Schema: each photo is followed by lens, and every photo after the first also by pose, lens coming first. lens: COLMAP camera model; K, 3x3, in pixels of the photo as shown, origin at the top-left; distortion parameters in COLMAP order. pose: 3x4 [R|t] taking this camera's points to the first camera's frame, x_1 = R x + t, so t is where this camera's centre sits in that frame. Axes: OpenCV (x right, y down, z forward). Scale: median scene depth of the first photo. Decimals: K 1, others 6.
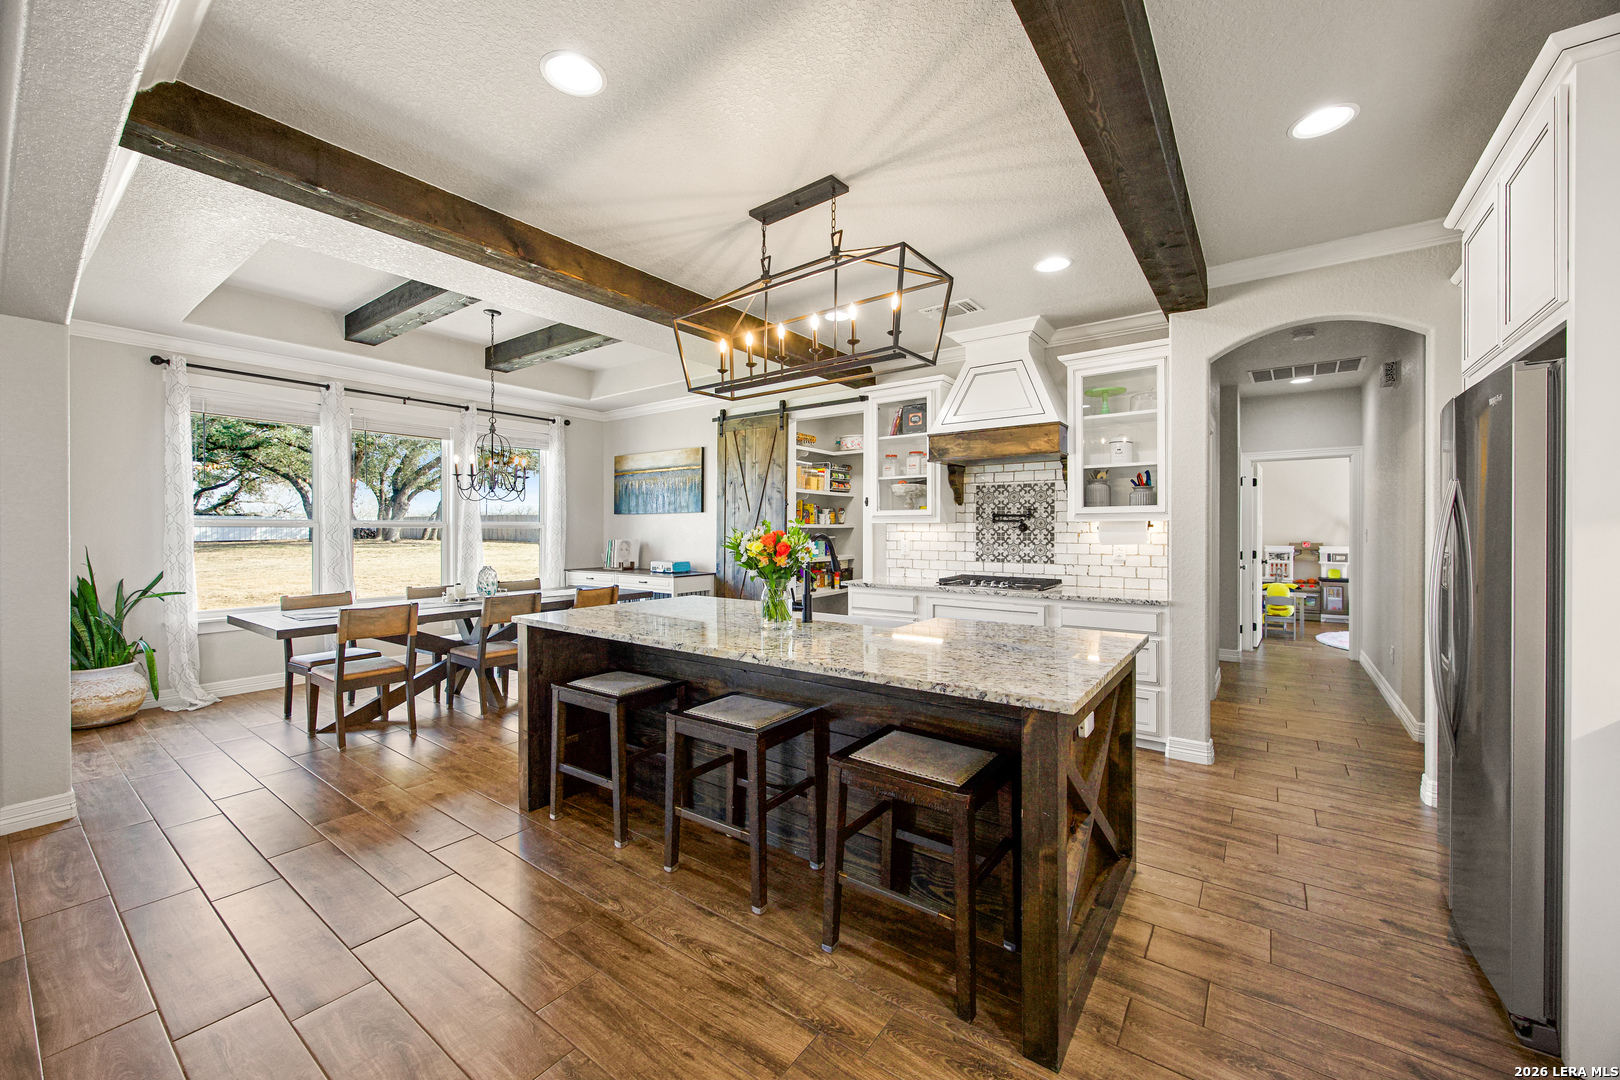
lens RADIAL K [[626.3, 0, 803.7], [0, 626.3, 530.3], [0, 0, 1]] dist [-0.005128, 0.000809]
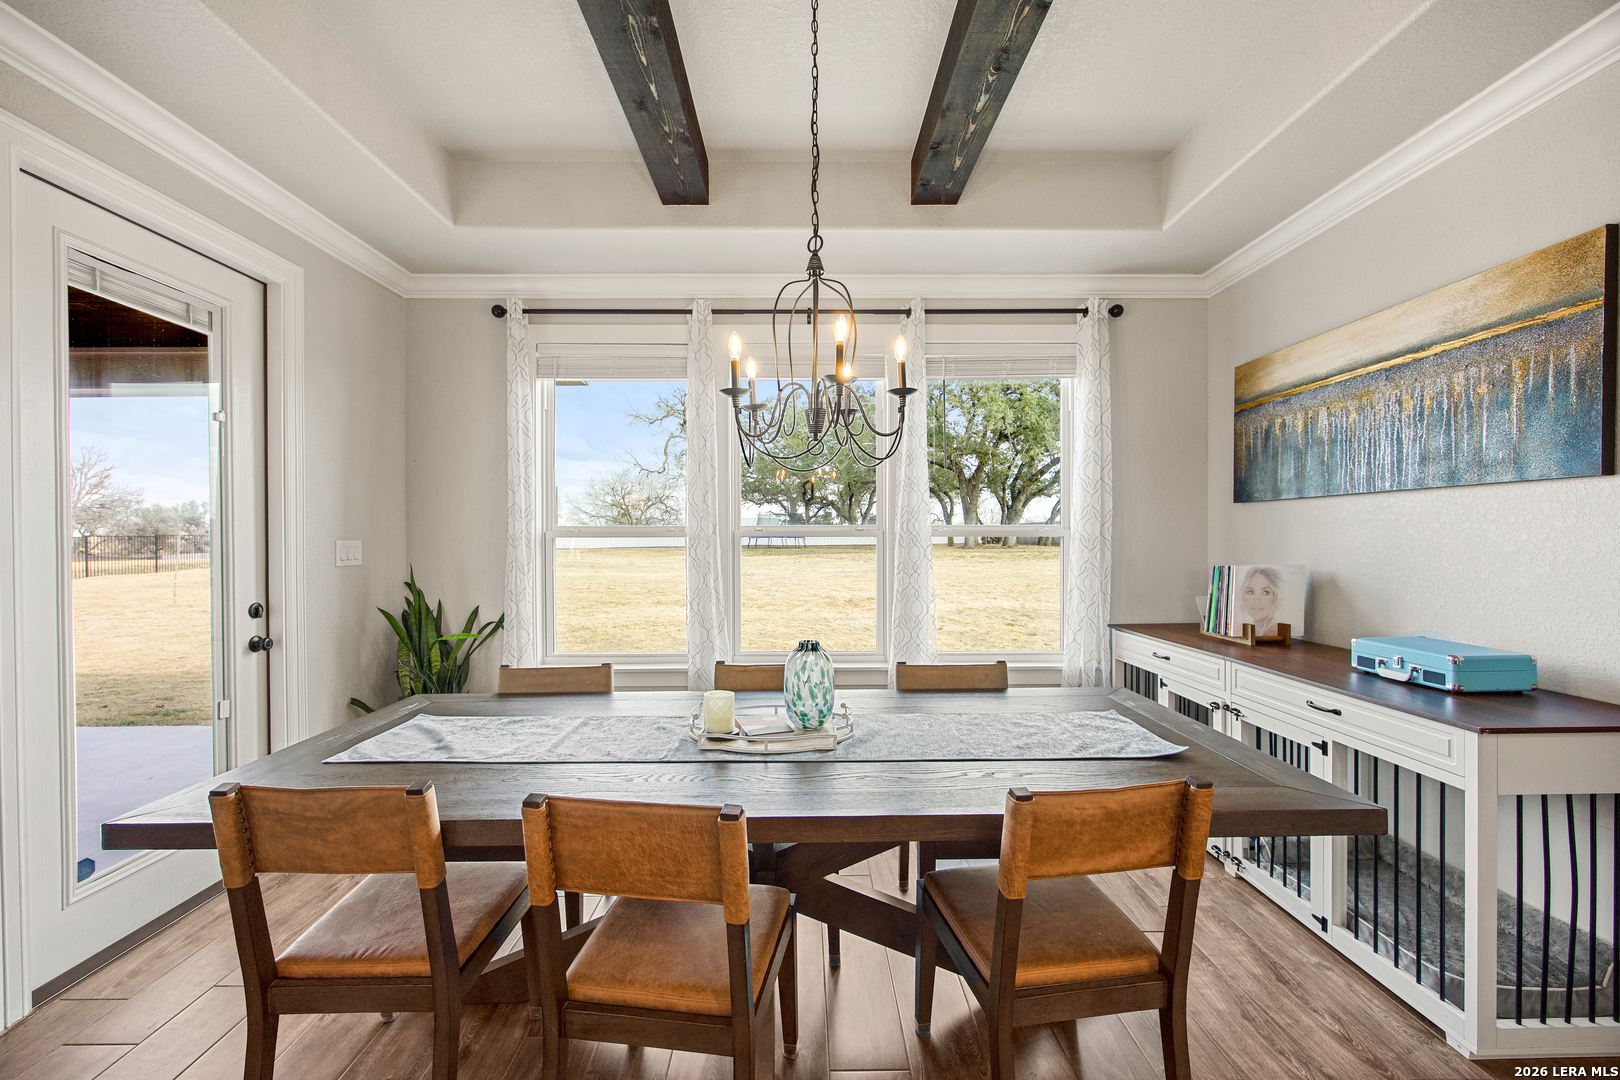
lens RADIAL K [[626.3, 0, 801.7], [0, 626.3, 539.5], [0, 0, 1]] dist [-0.005128, 0.000809]
pose [[0.596944, 0.003078, -0.802277, -0.151262], [0.002254, 0.999982, 0.005514, -0.004337], [0.802280, -0.005100, 0.596927, 0.563203]]
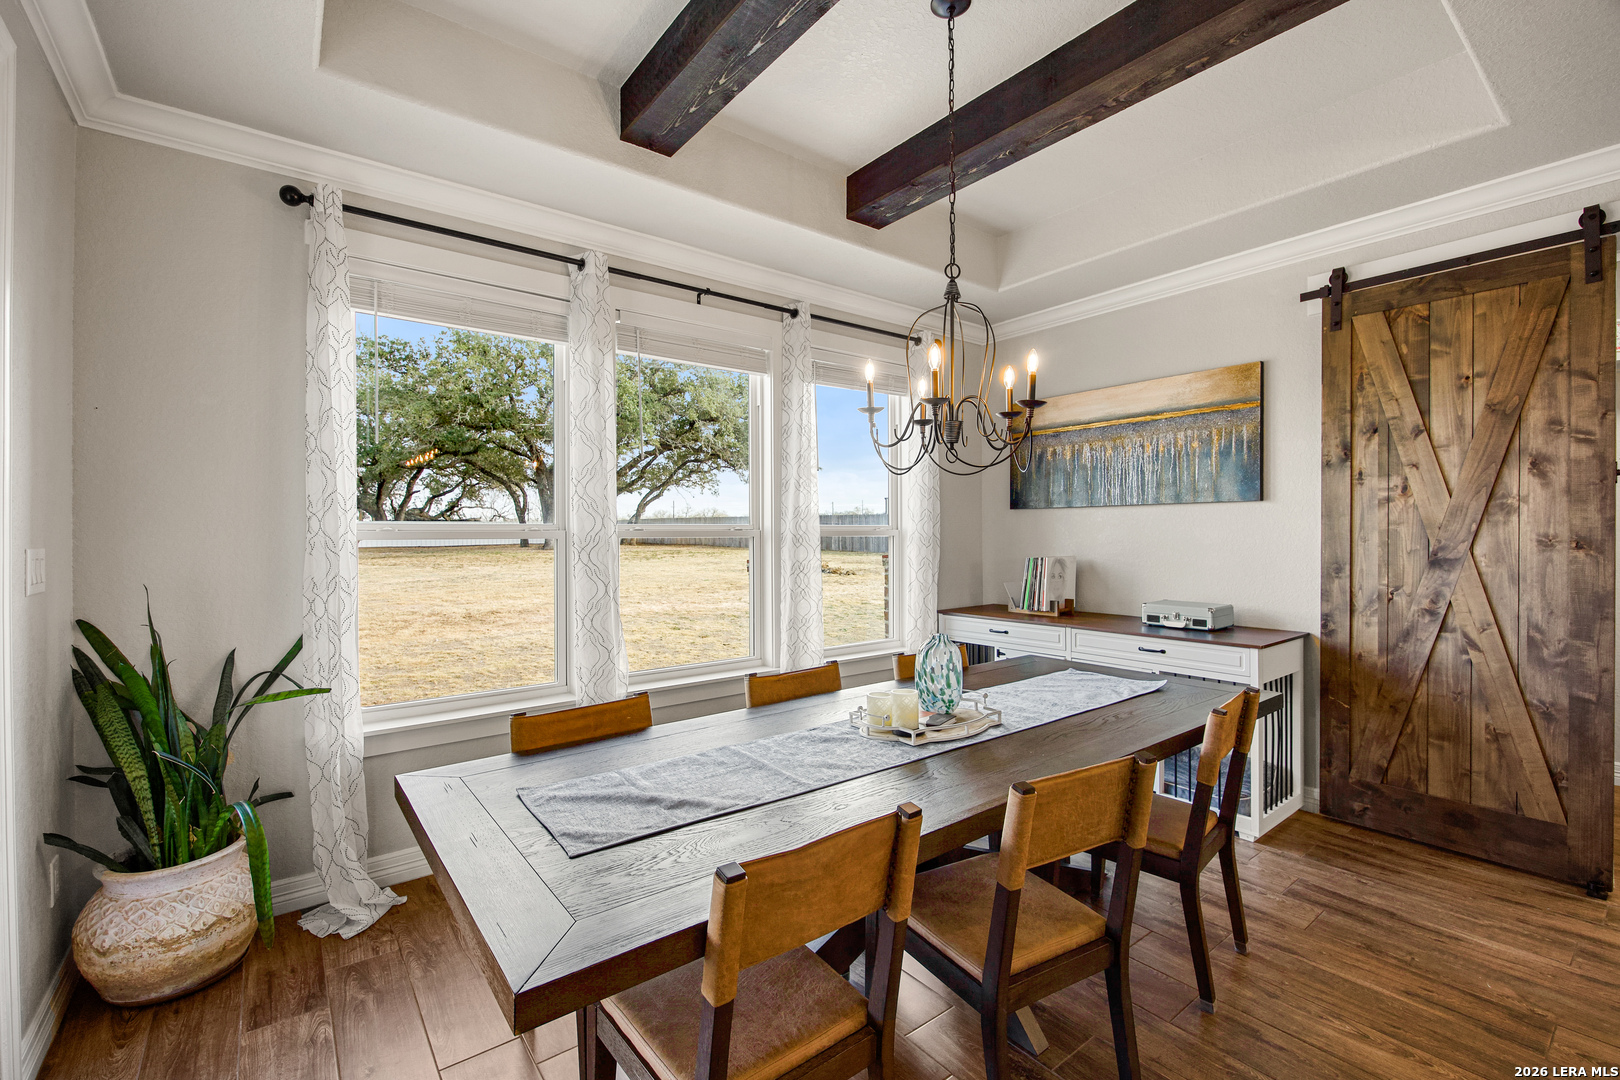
lens RADIAL K [[705.9, 0, 805.9], [0, 705.9, 530.6], [0, 0, 1]] dist [-0.009274, -0.000441]
pose [[0.960329, -0.006009, -0.278804, -0.335300], [0.005188, 0.999980, -0.003682, -0.006357], [0.278821, 0.002090, 0.960341, 0.392196]]
